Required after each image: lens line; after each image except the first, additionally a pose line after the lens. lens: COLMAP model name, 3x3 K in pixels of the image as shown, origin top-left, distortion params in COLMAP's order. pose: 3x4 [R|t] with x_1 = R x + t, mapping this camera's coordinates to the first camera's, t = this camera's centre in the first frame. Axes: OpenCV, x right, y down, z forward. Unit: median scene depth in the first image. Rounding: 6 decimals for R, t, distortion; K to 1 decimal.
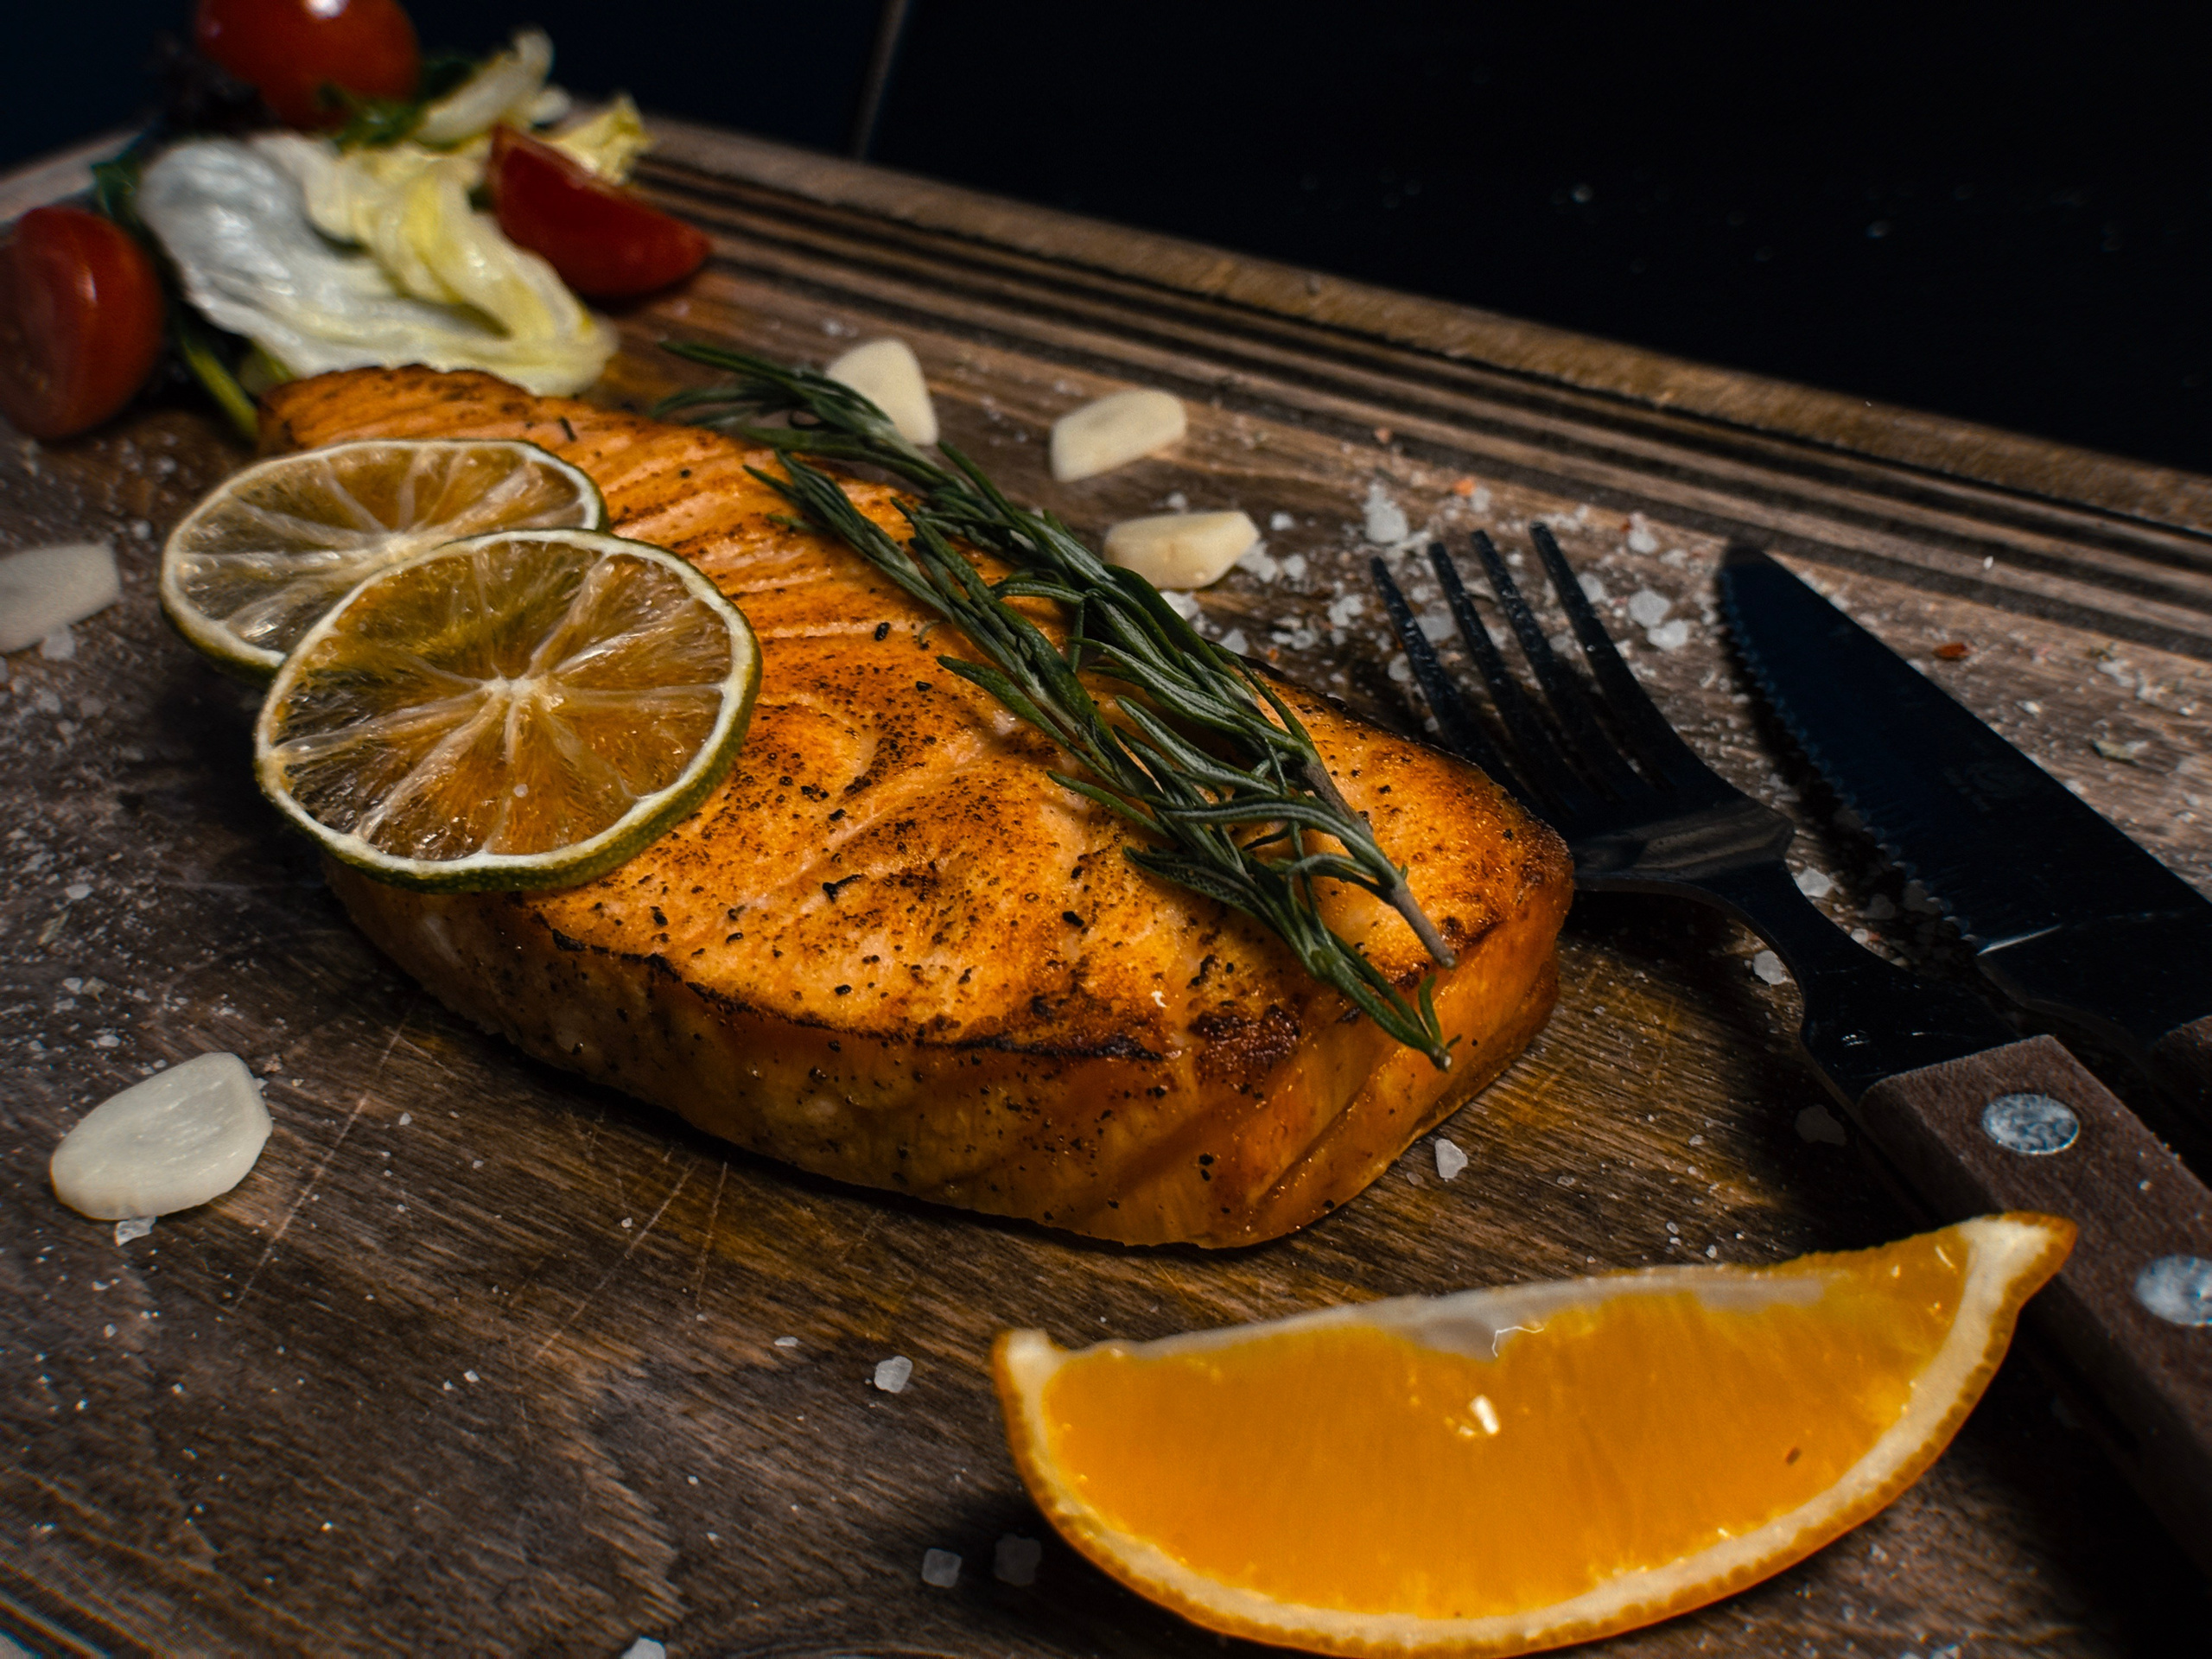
lens RADIAL K [[3144.7, 0, 1098.8], [0, 3144.7, 817.9], [0, 0, 1]] dist [0.208963, -0.562290]
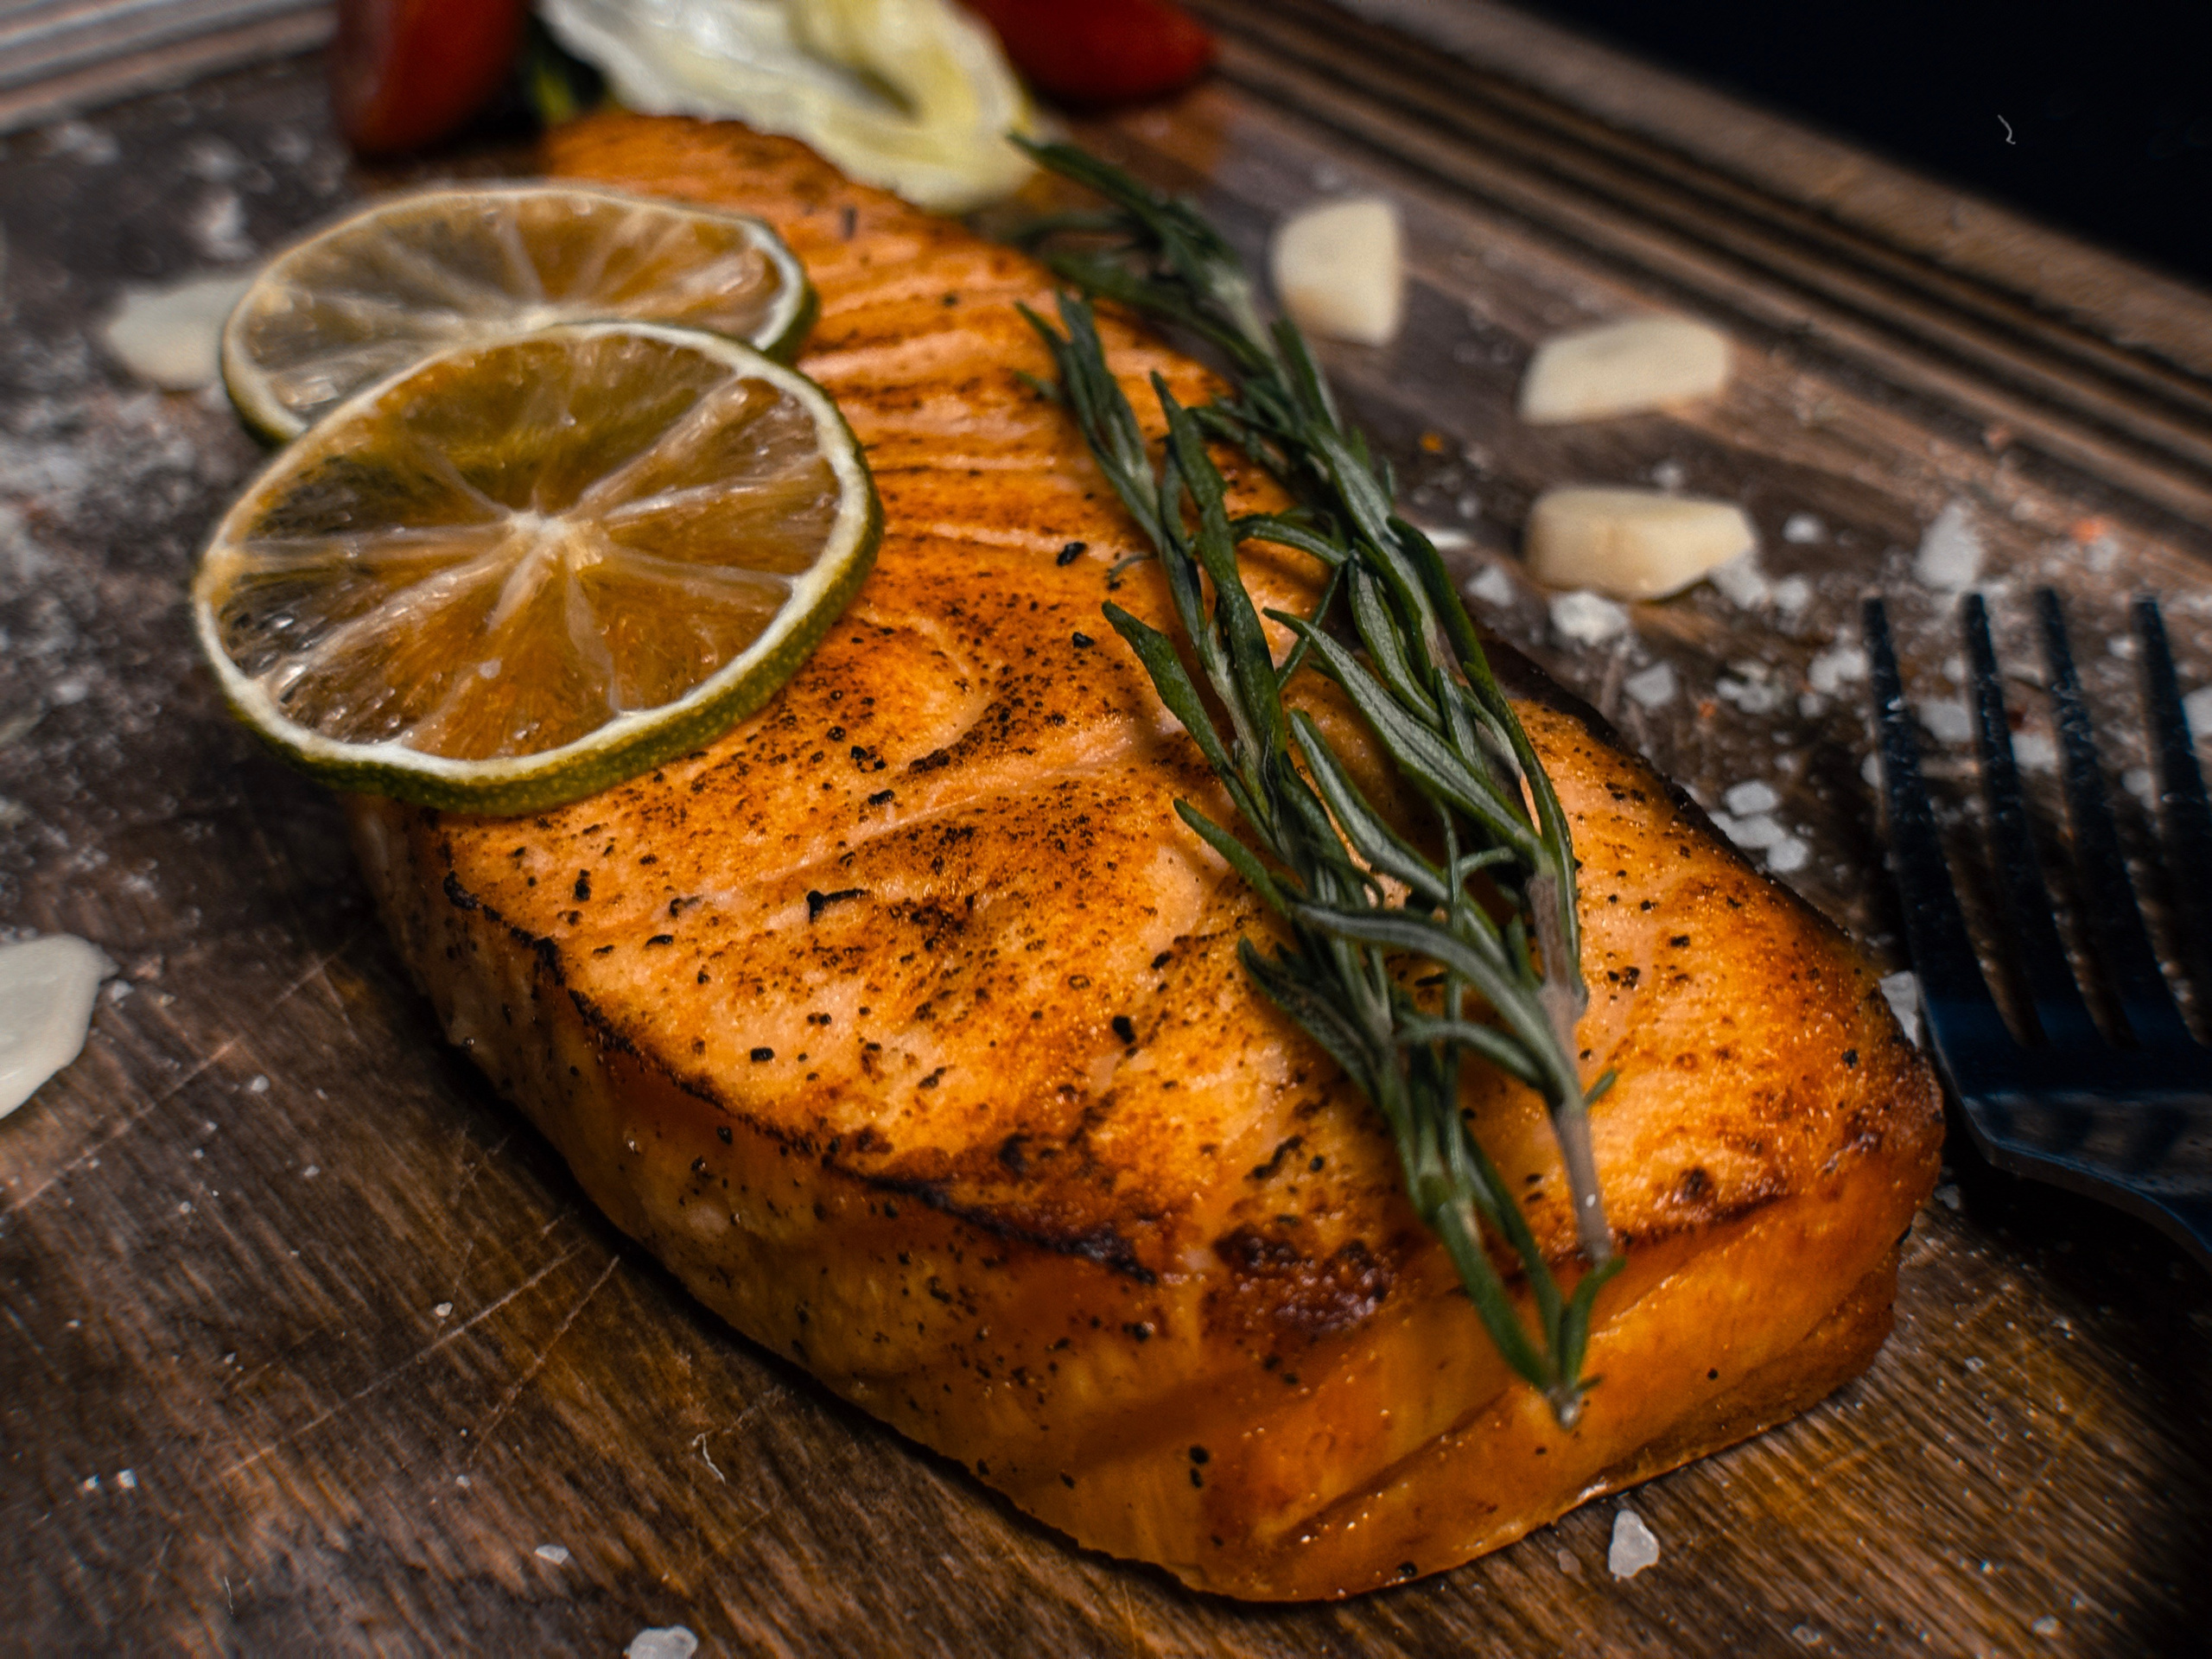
lens RADIAL K [[3240.4, 0, 1128.4], [0, 3240.4, 834.5], [0, 0, 1]] dist [0.202820, -0.541401]
pose [[0.943105, 0.214819, -0.253784, 0.146211], [-0.211913, 0.976507, 0.039075, -0.031716], [0.256216, 0.016929, 0.966471, 0.338200]]
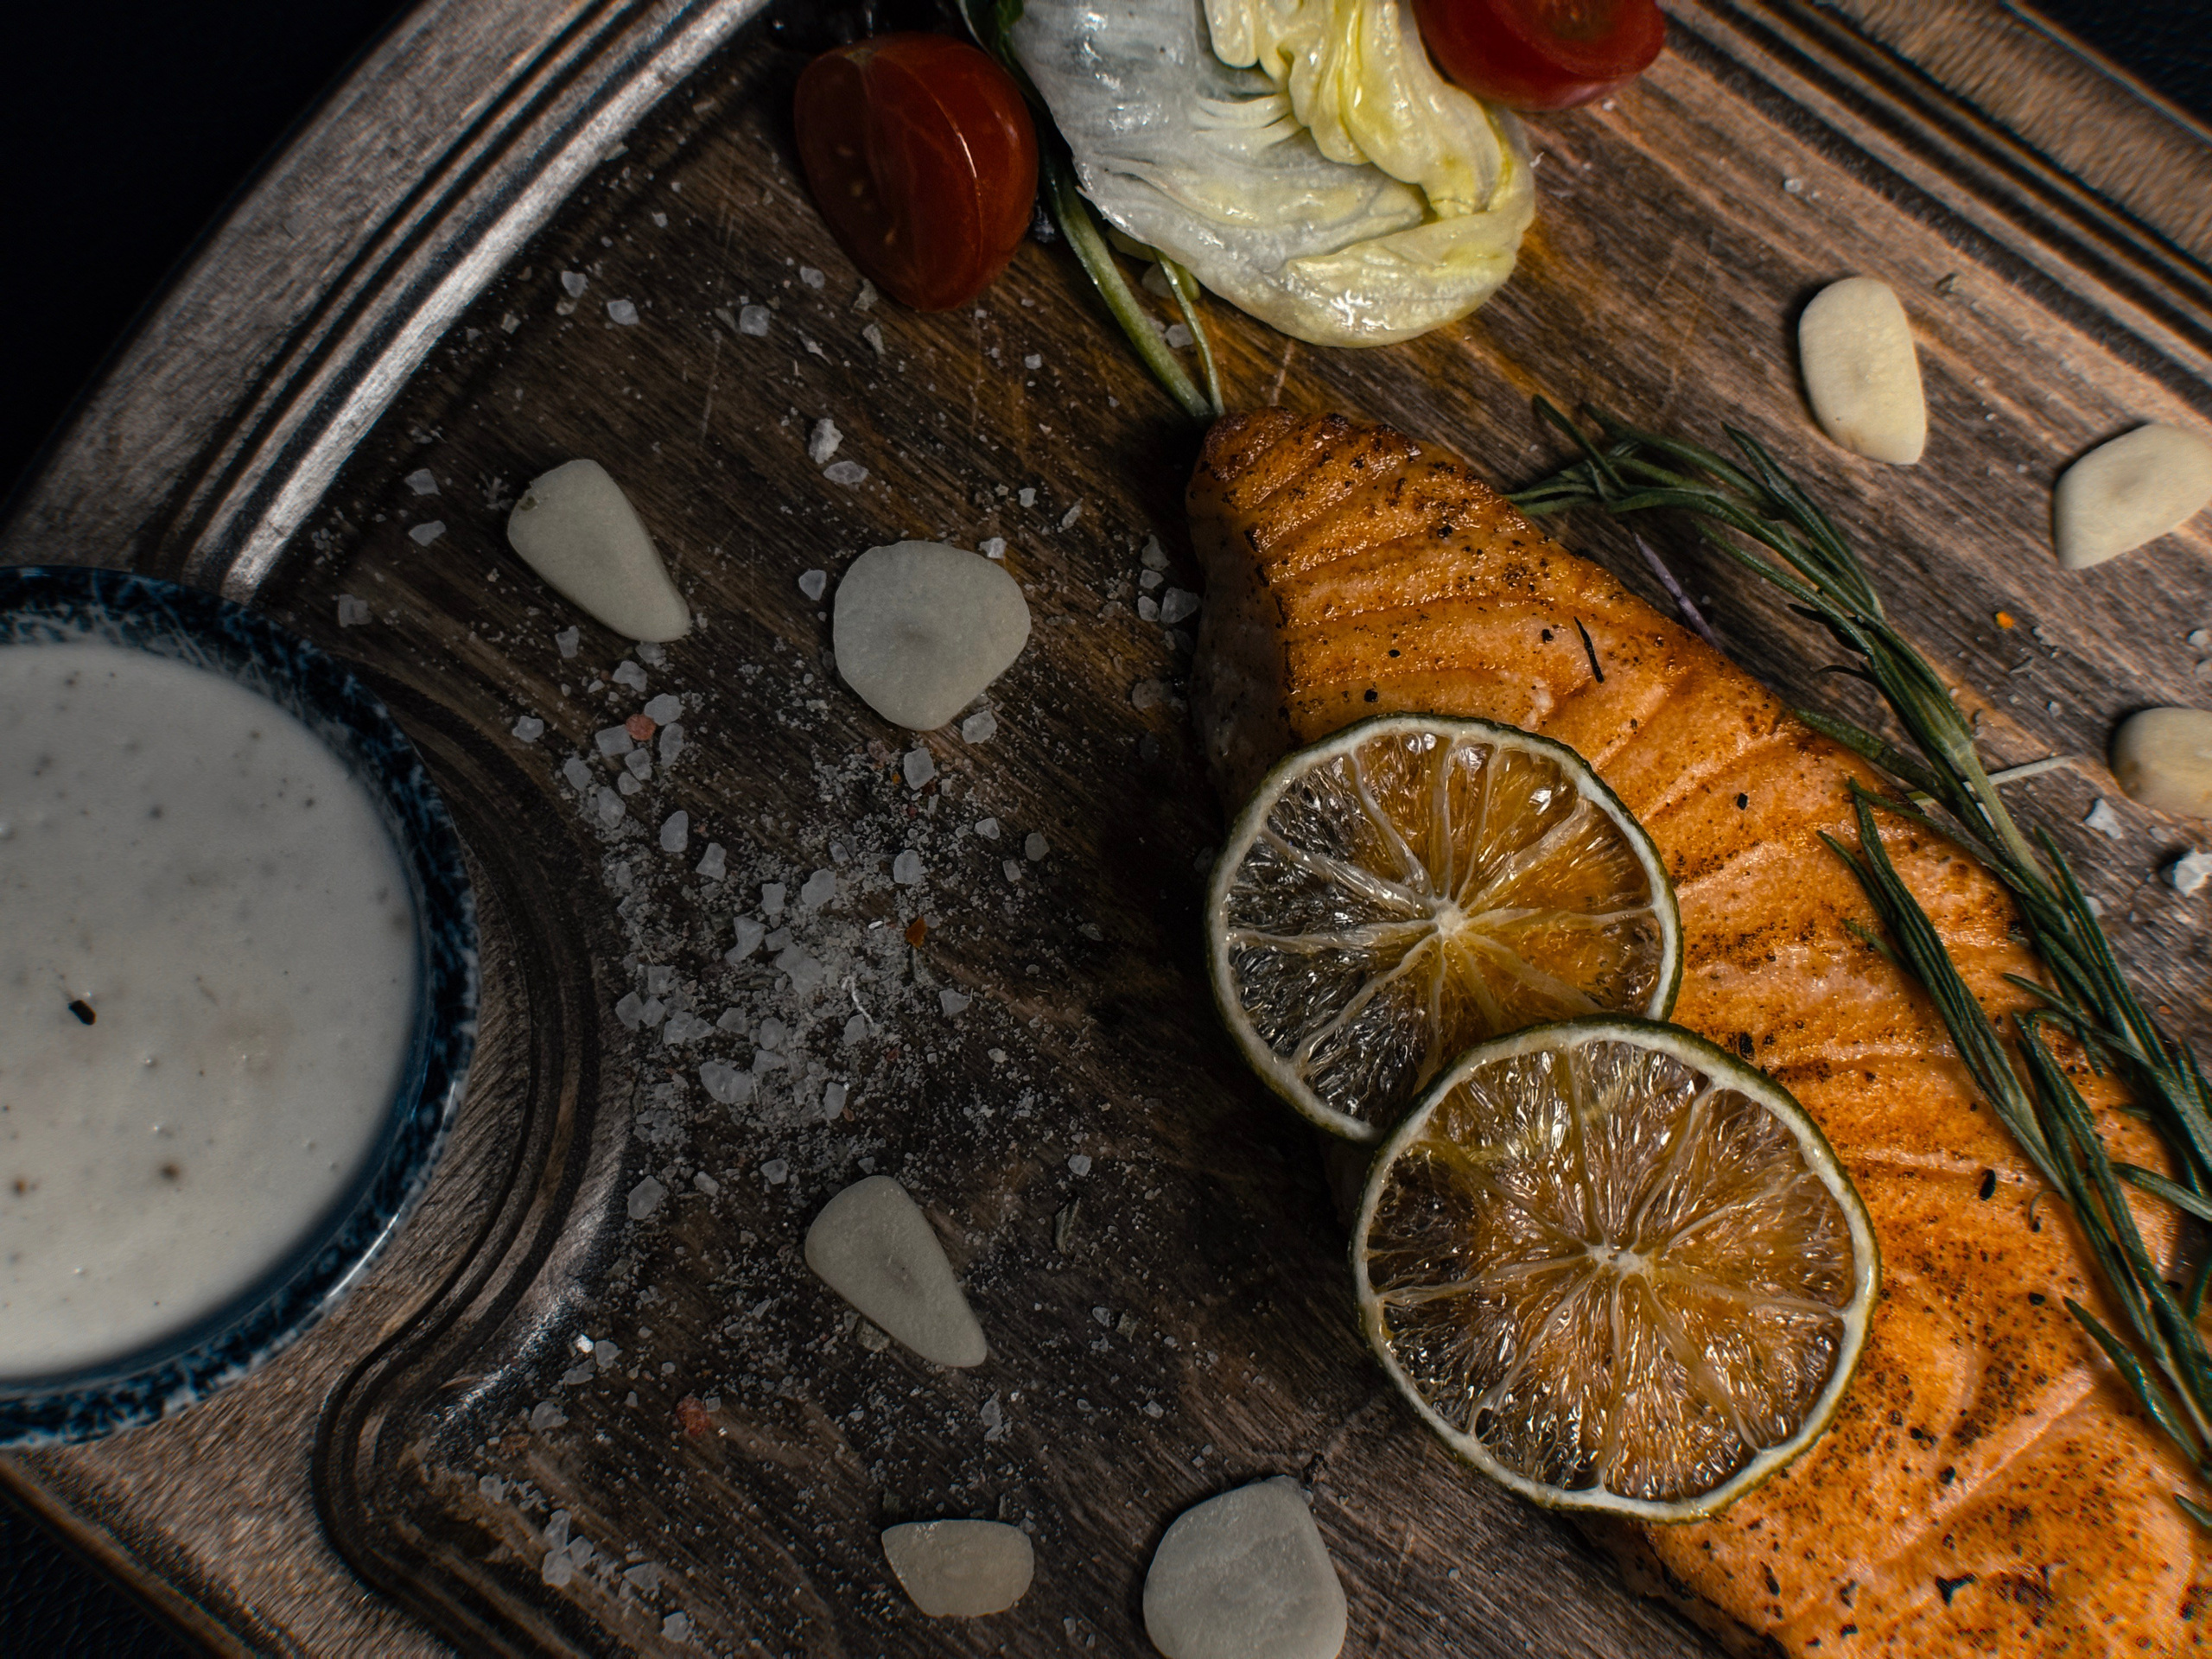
lens RADIAL K [[3144.7, 0, 1098.8], [0, 3144.7, 817.9], [0, 0, 1]] dist [0.208963, -0.562290]
pose [[0.993086, 0.086840, 0.078990, -0.452063], [-0.117379, 0.744149, 0.657620, -0.799180], [-0.001673, -0.662345, 0.749197, 0.372366]]
